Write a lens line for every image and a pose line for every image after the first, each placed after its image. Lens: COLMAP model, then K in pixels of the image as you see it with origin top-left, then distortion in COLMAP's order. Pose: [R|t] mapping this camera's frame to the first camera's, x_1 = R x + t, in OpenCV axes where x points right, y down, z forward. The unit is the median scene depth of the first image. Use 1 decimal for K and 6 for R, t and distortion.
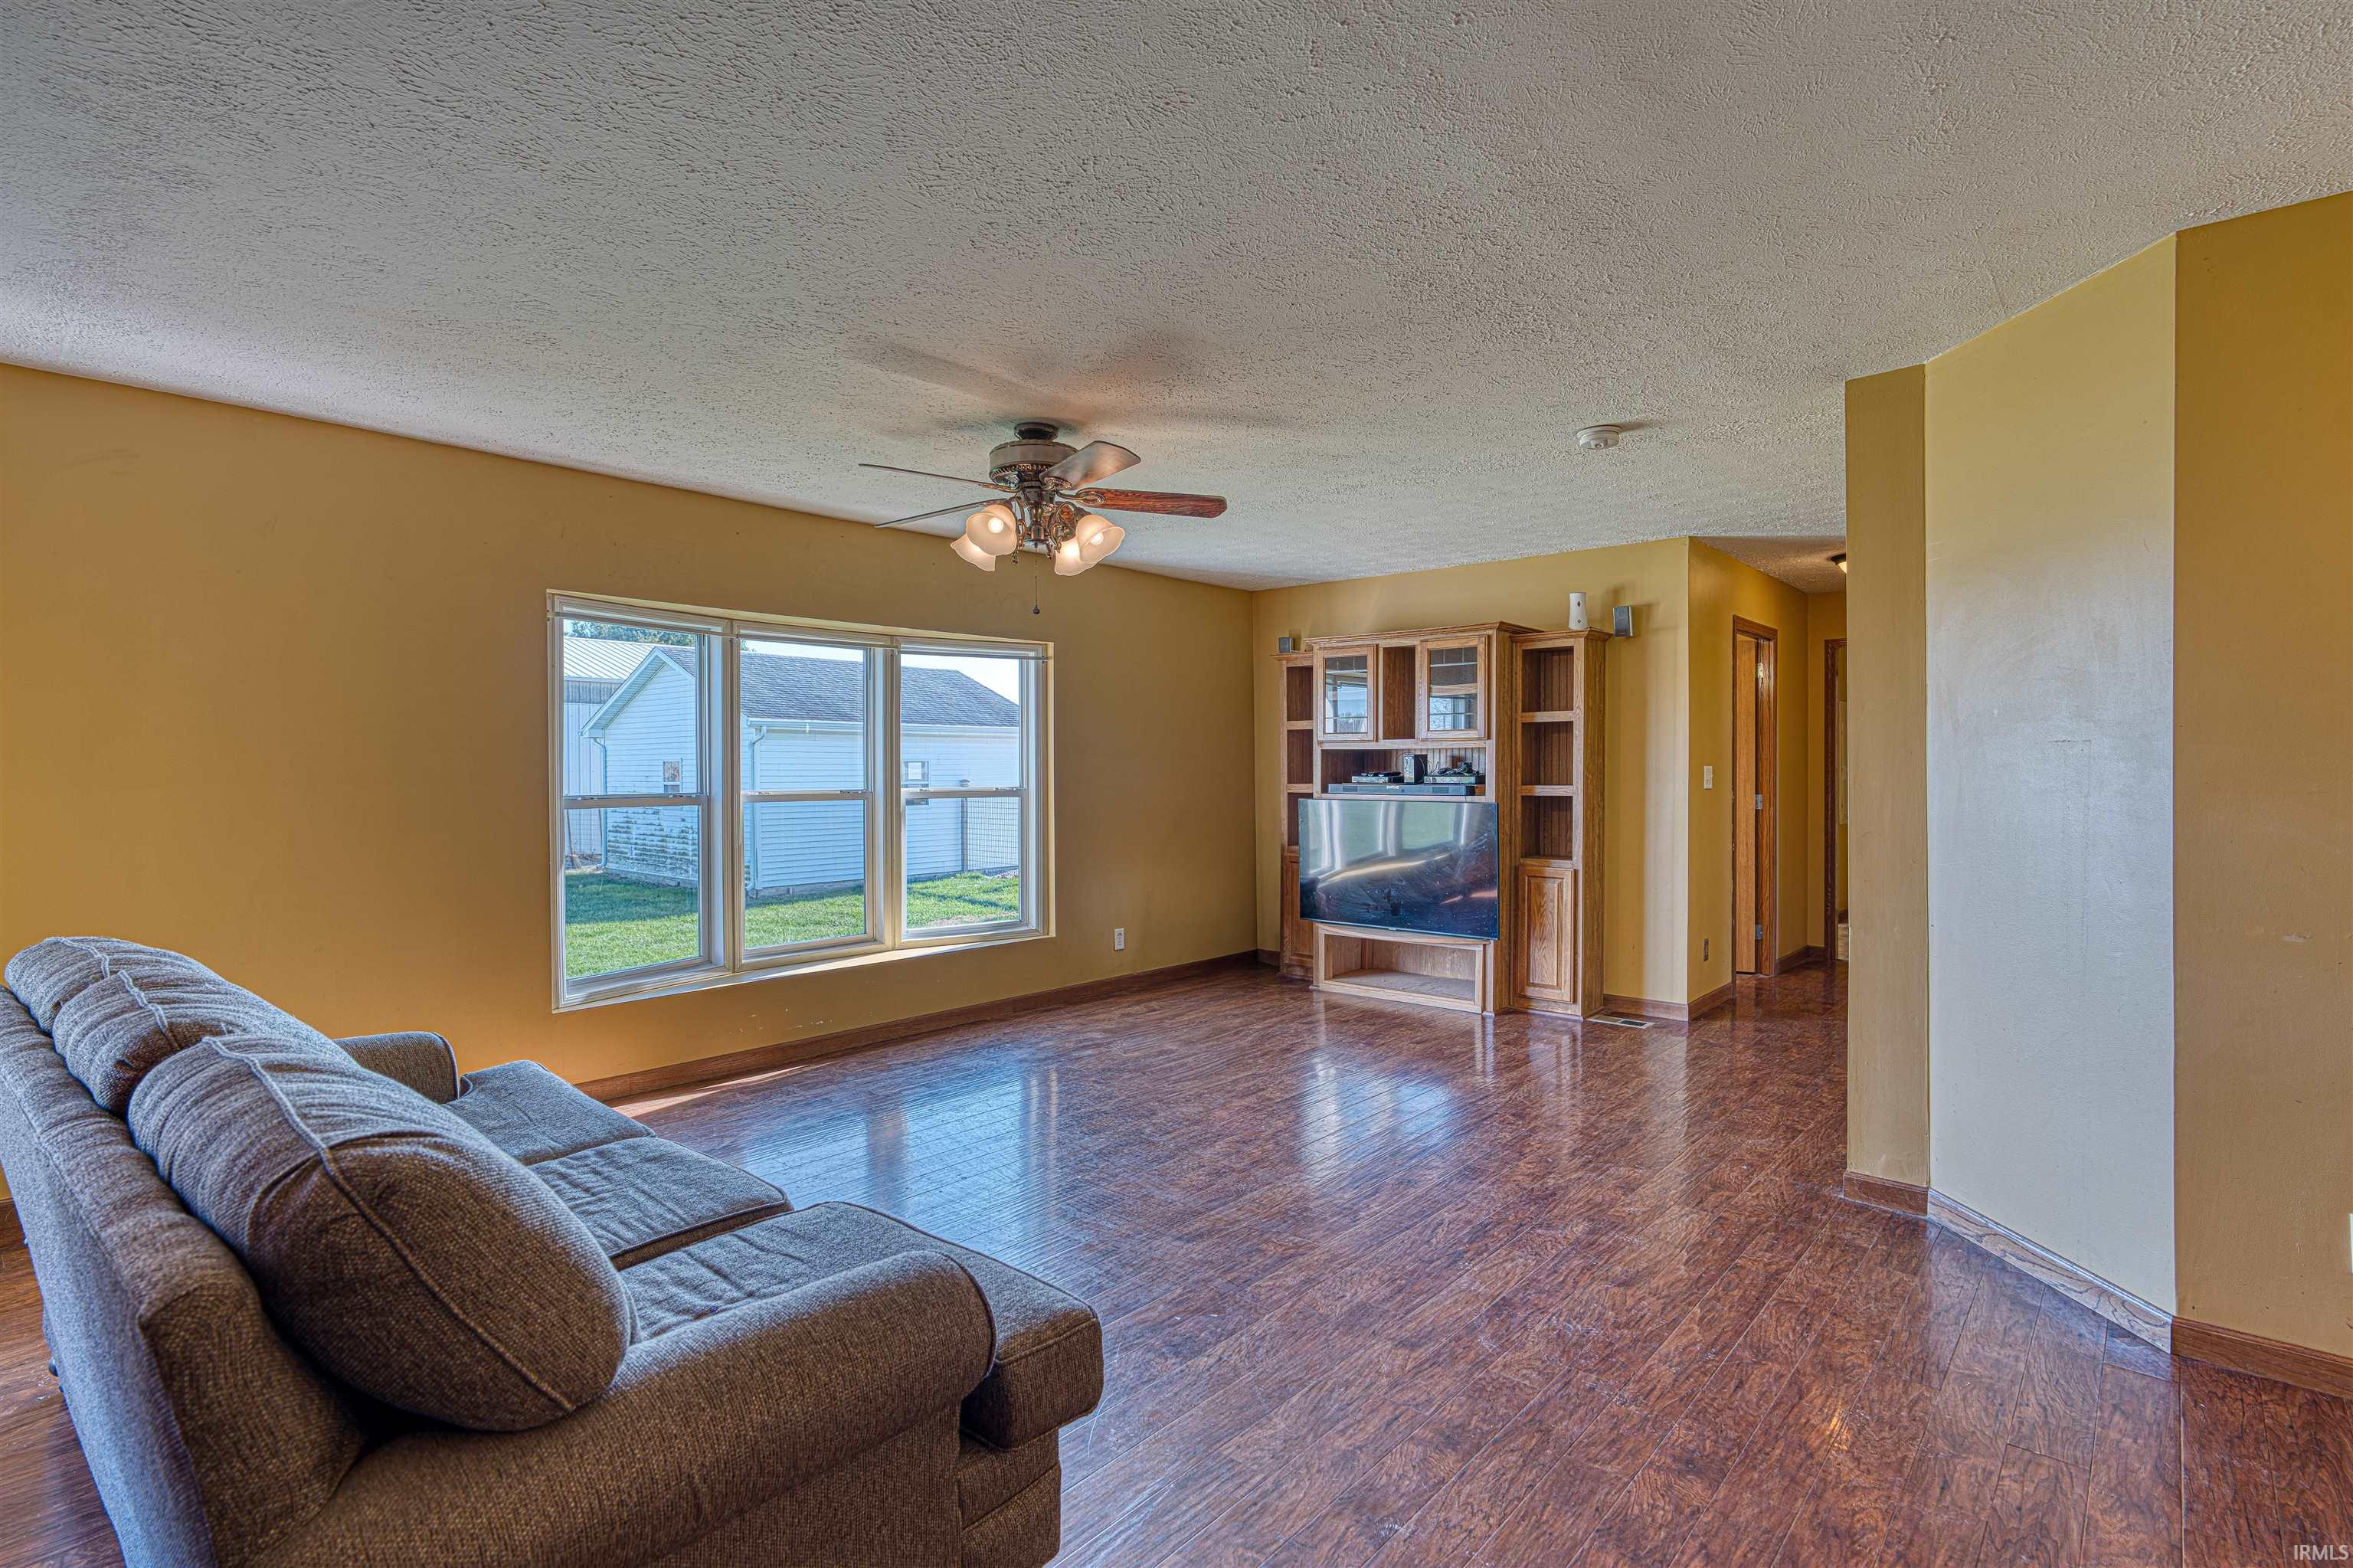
lens RADIAL K [[1114.0, 0, 1187.1], [0, 1114.0, 781.6], [0, 0, 1]] dist [-0.011028, 0.000475]
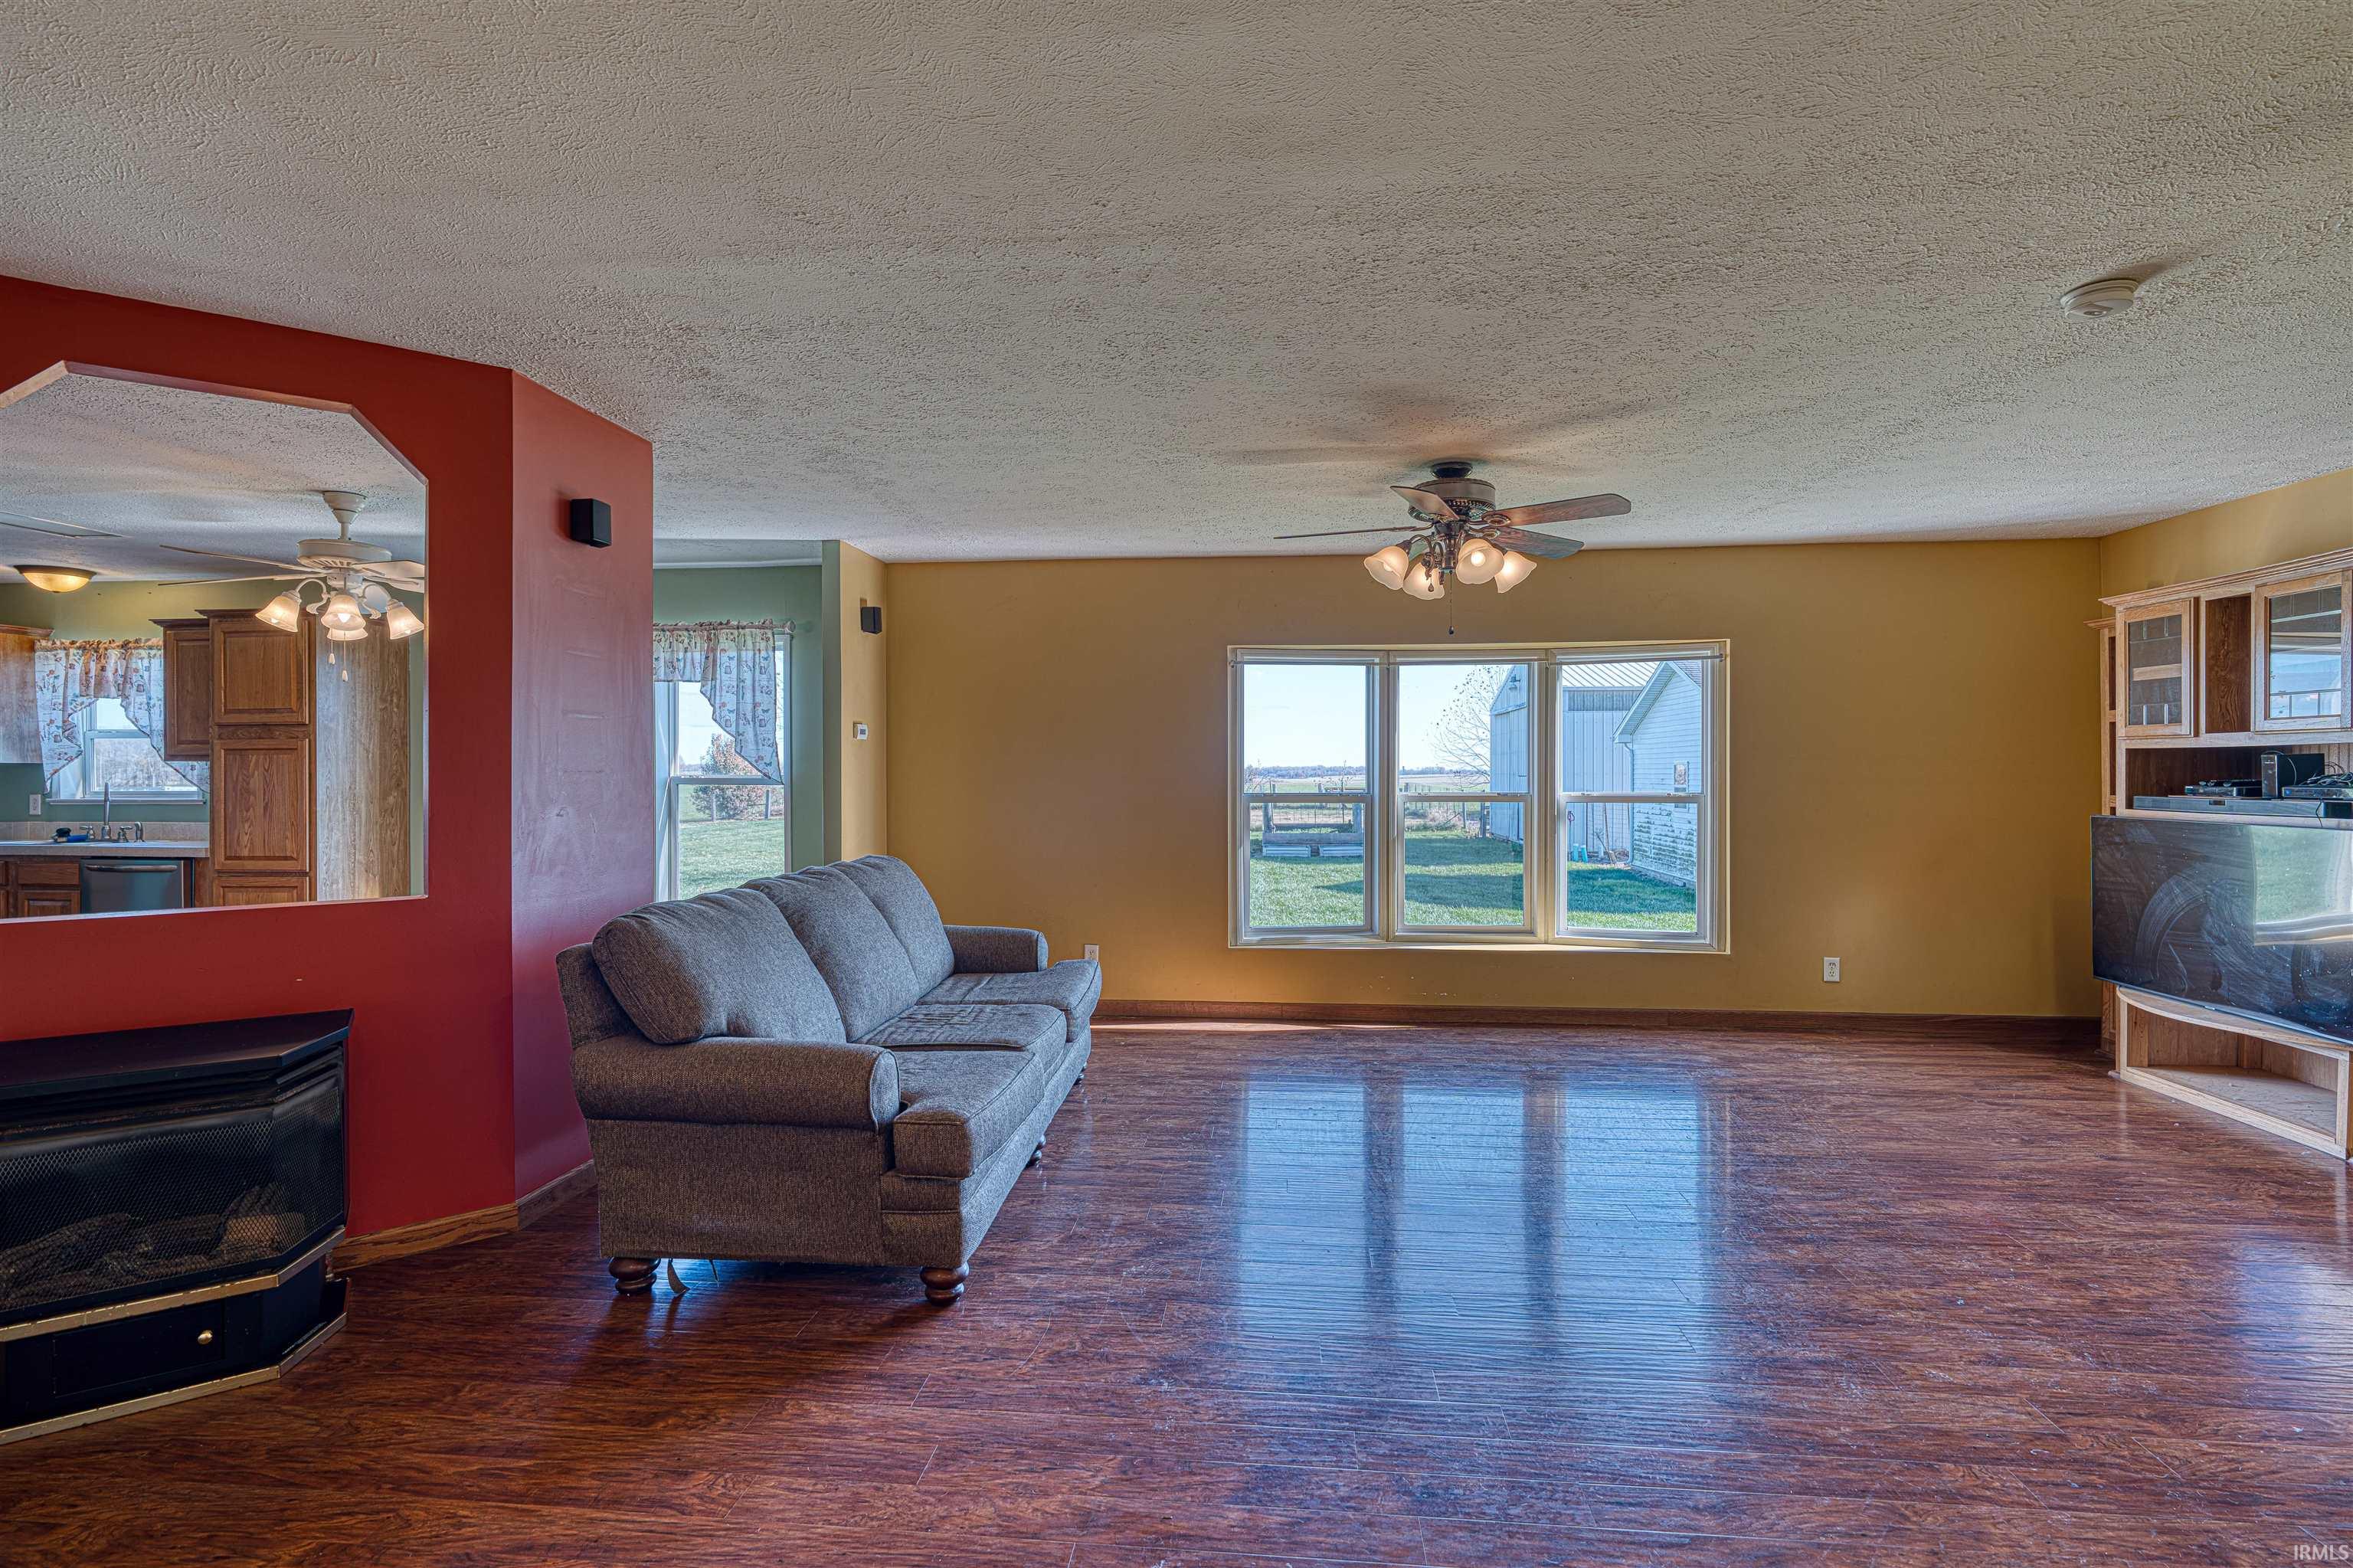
lens RADIAL K [[1127.0, 0, 1200.3], [0, 1127.0, 785.8], [0, 0, 1]] dist [-0.003461, 0.000390]
pose [[0.593767, 0.011181, -0.804560, 0.600017], [-0.009915, 0.999929, 0.006578, -0.005834], [0.804576, 0.004072, 0.593836, 0.133461]]
